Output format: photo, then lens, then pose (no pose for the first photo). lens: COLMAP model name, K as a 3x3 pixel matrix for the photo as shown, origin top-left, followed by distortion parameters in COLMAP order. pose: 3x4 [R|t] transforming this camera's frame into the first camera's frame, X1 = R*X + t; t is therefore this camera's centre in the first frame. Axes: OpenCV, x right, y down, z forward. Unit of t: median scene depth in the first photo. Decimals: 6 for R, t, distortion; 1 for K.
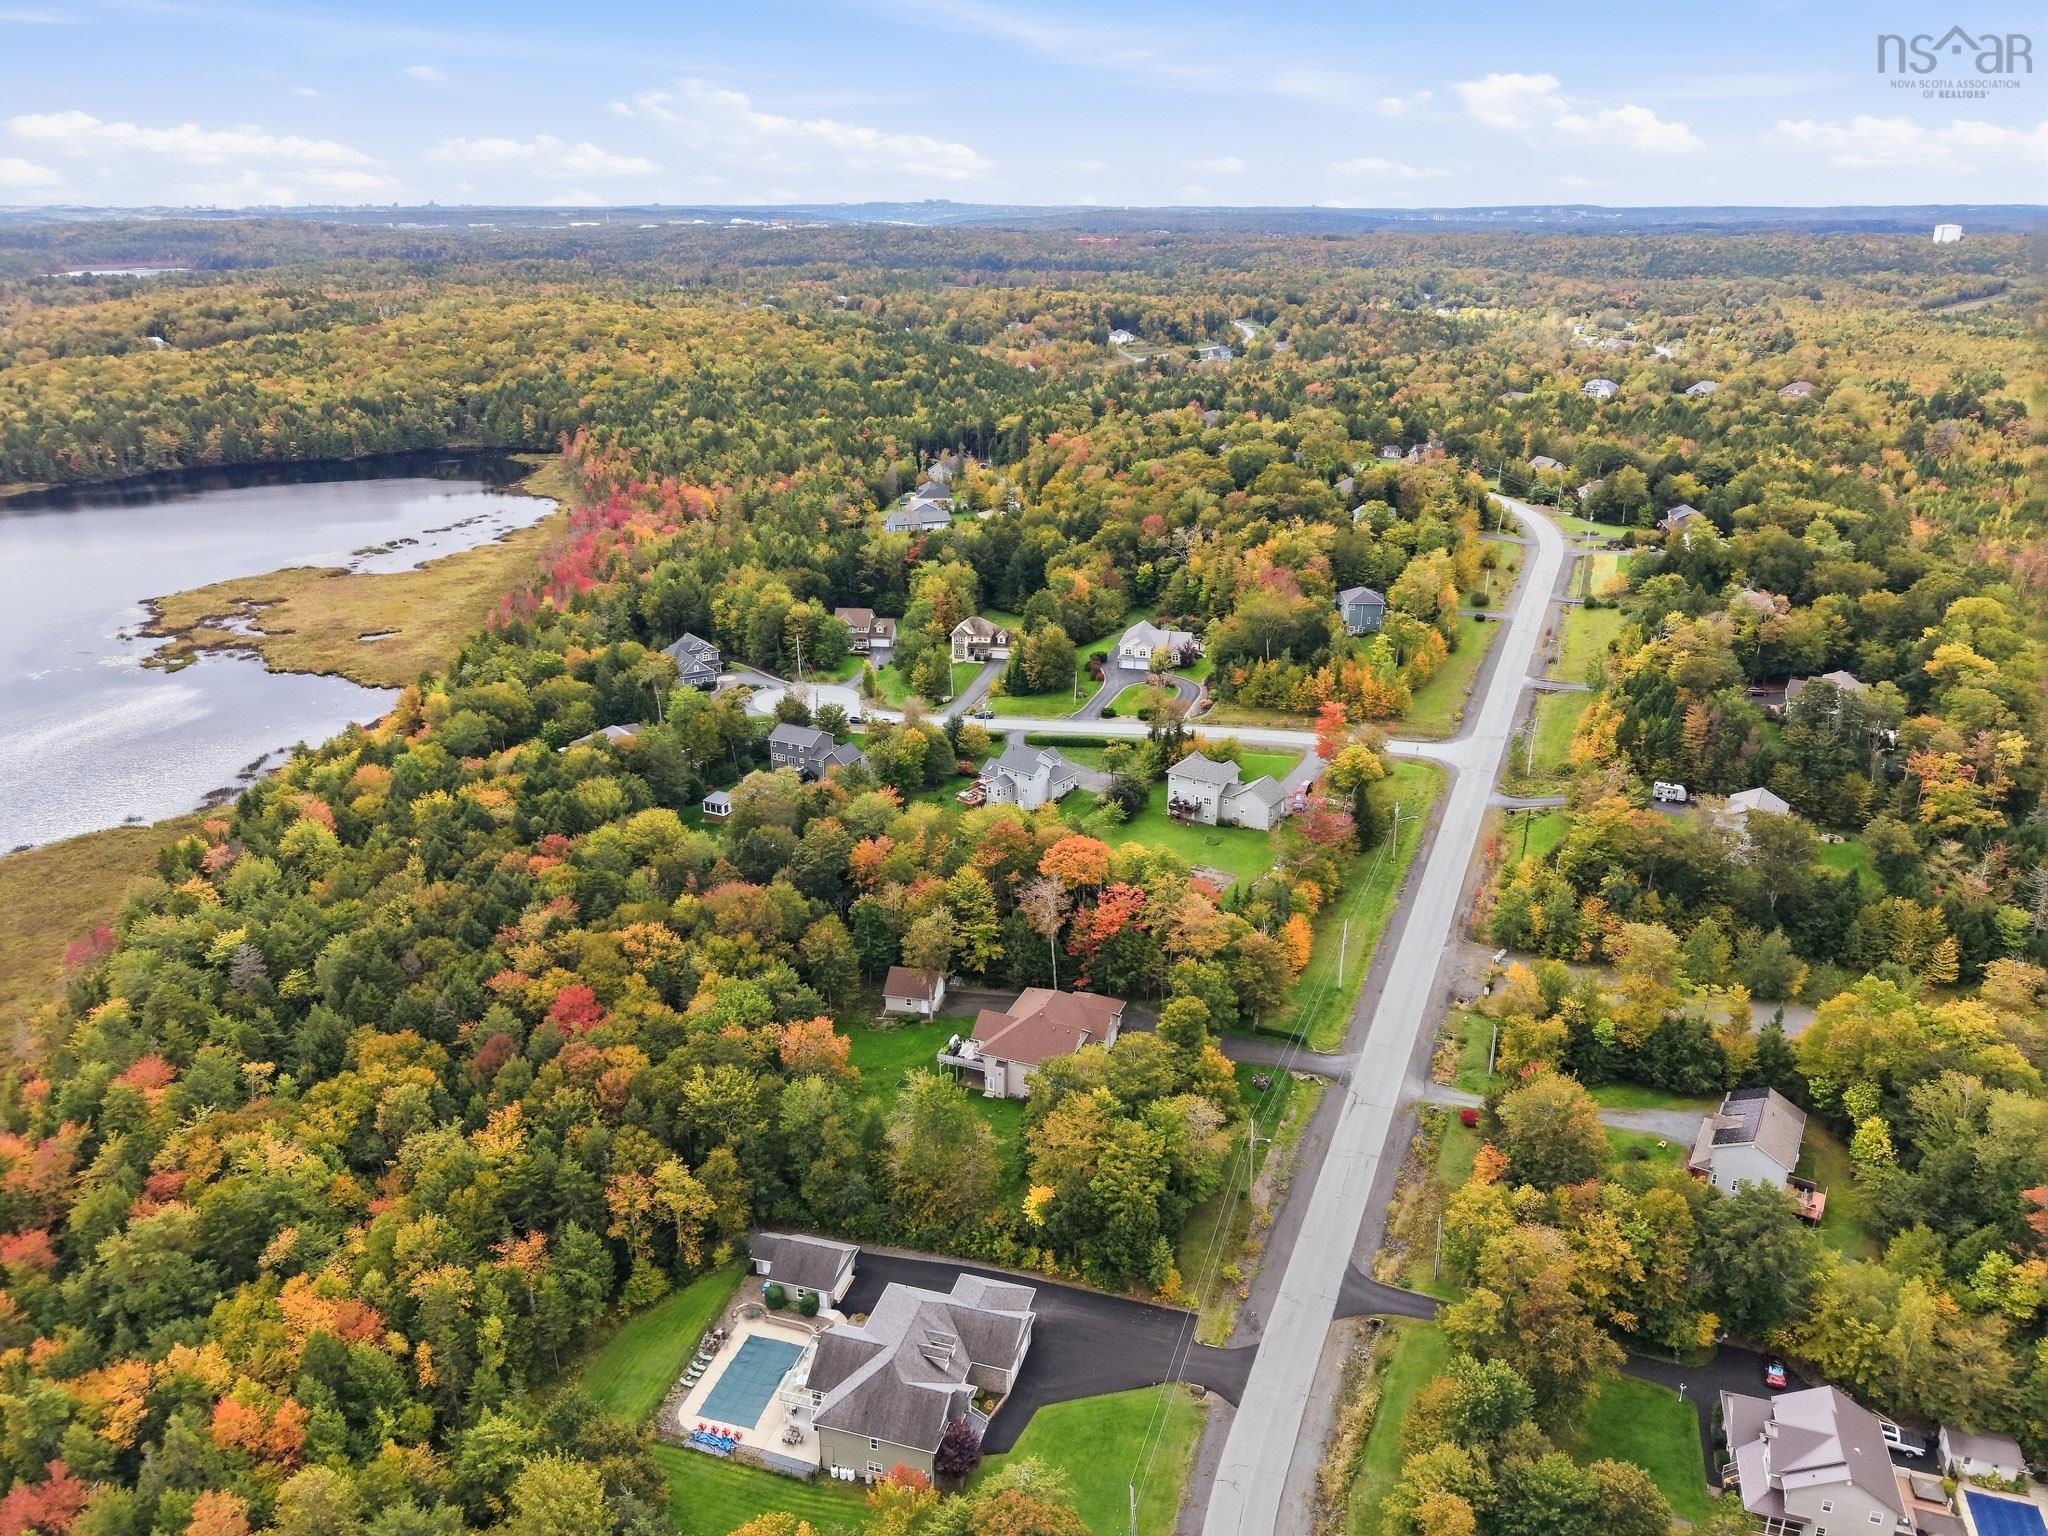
lens RADIAL K [[1384.5, 0, 1071.3], [0, 1384.5, 766.0], [0, 0, 1]] dist [-0.002538, -0.002353]
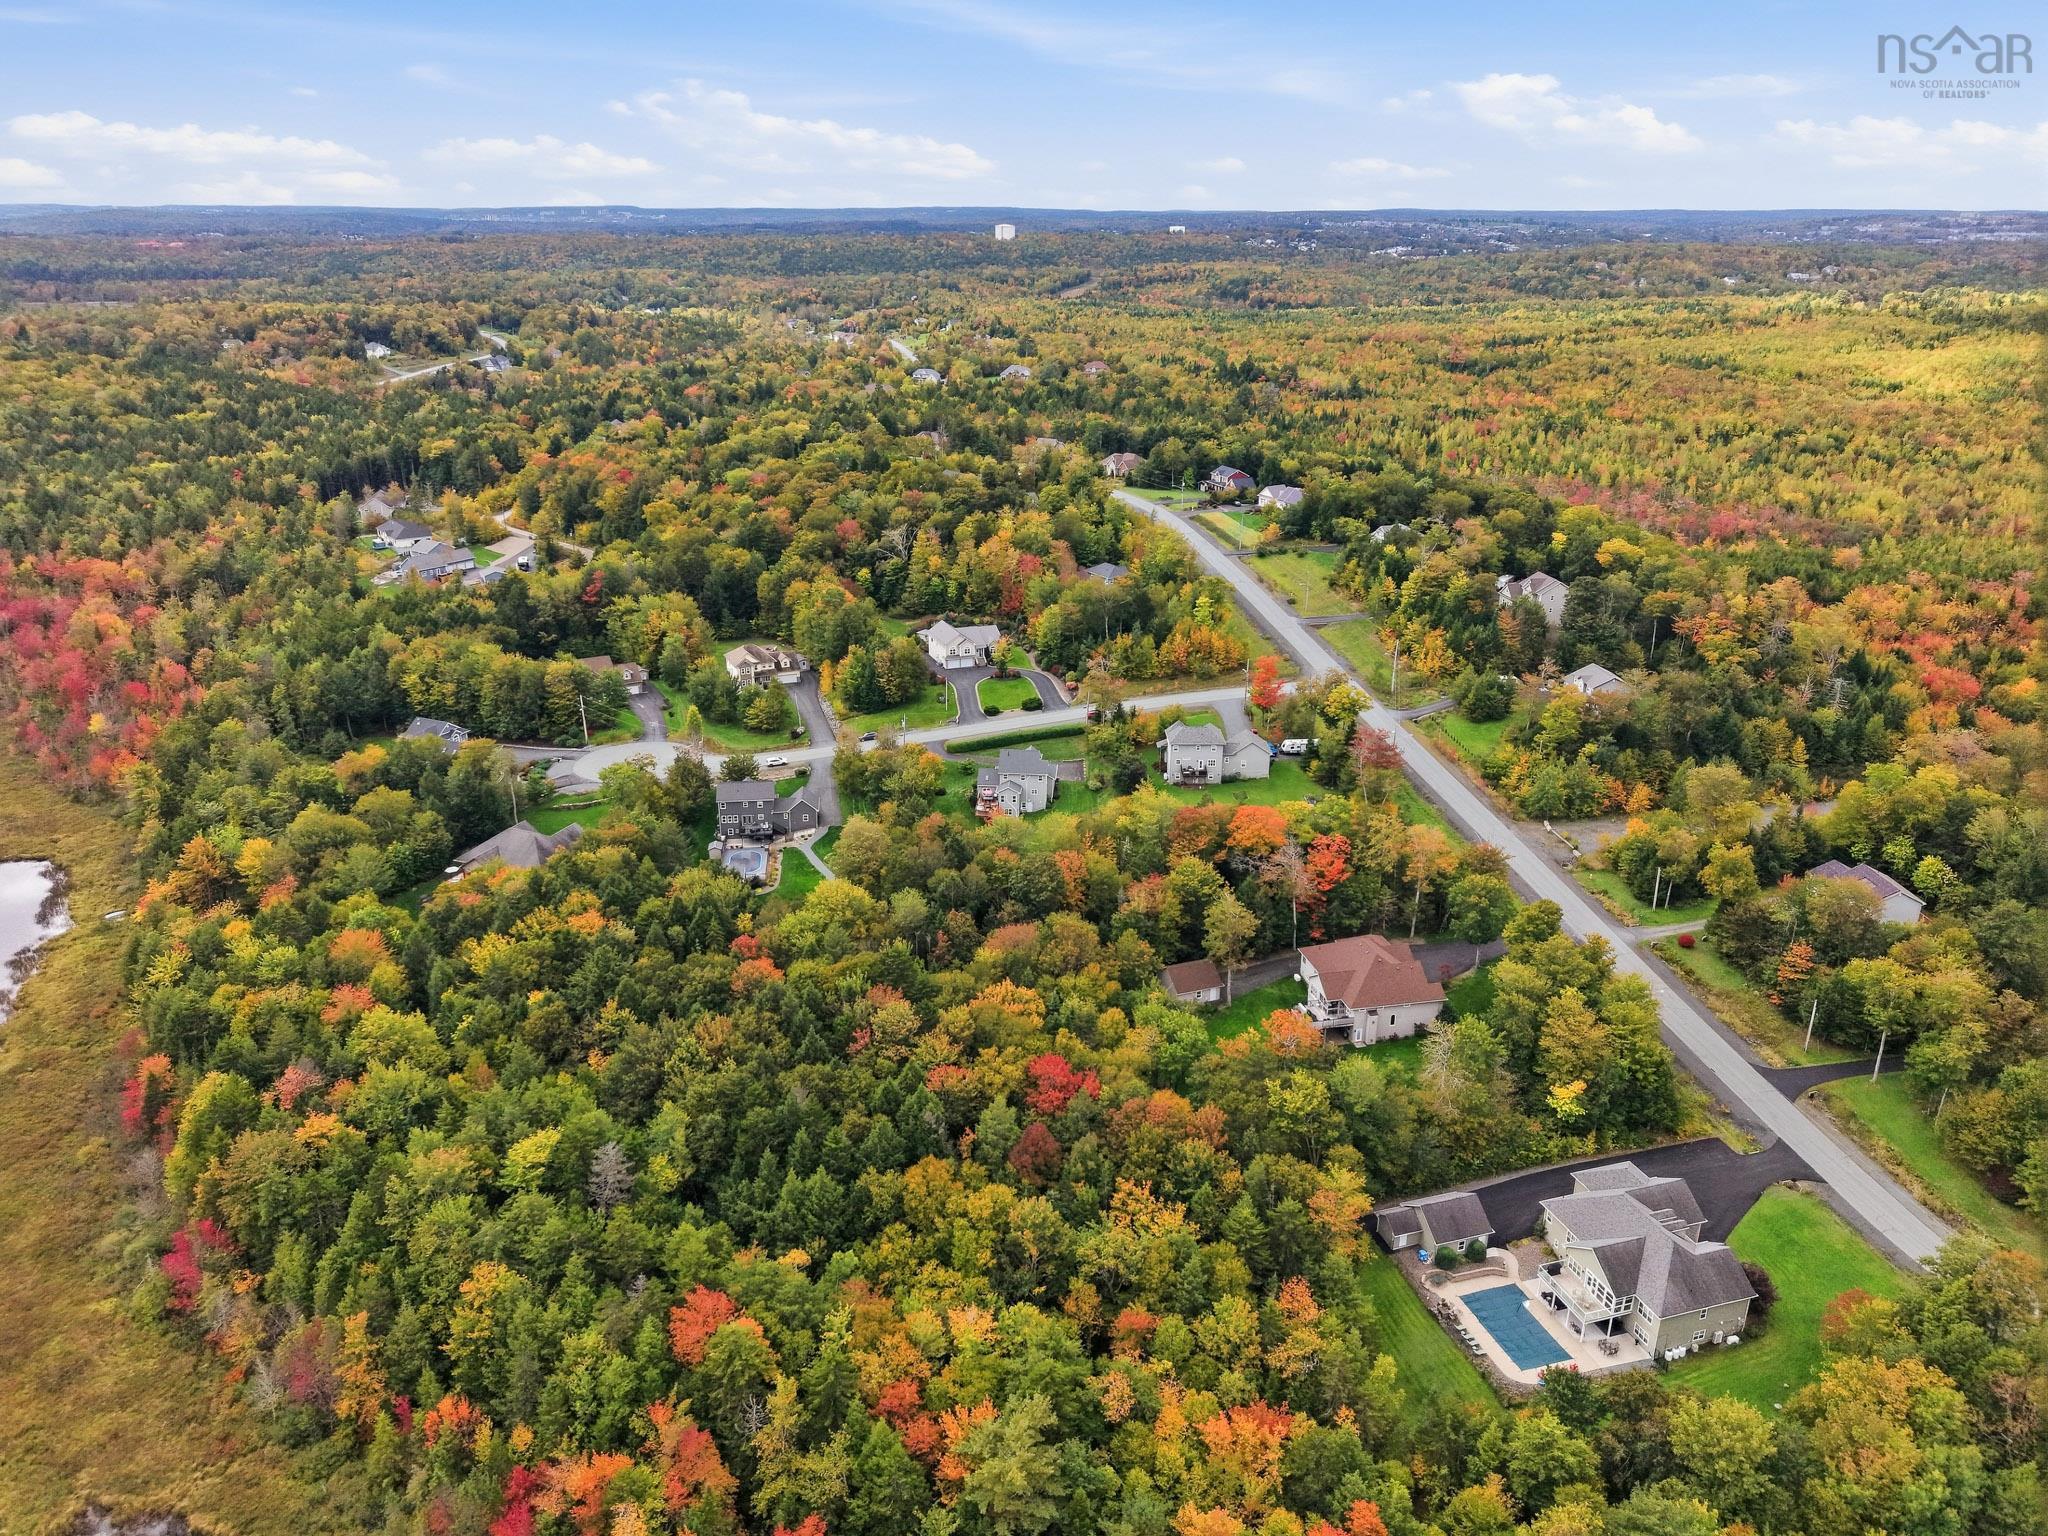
lens RADIAL K [[1365.1, 0, 1024.0], [0, 1365.1, 768.0], [0, 0, 1]] dist [0.019535, -0.023722]
pose [[0.847107, -0.196991, 0.493563, -0.390679], [0.194835, 0.979212, 0.056426, -0.042090], [-0.494418, 0.048364, 0.867878, 0.102716]]
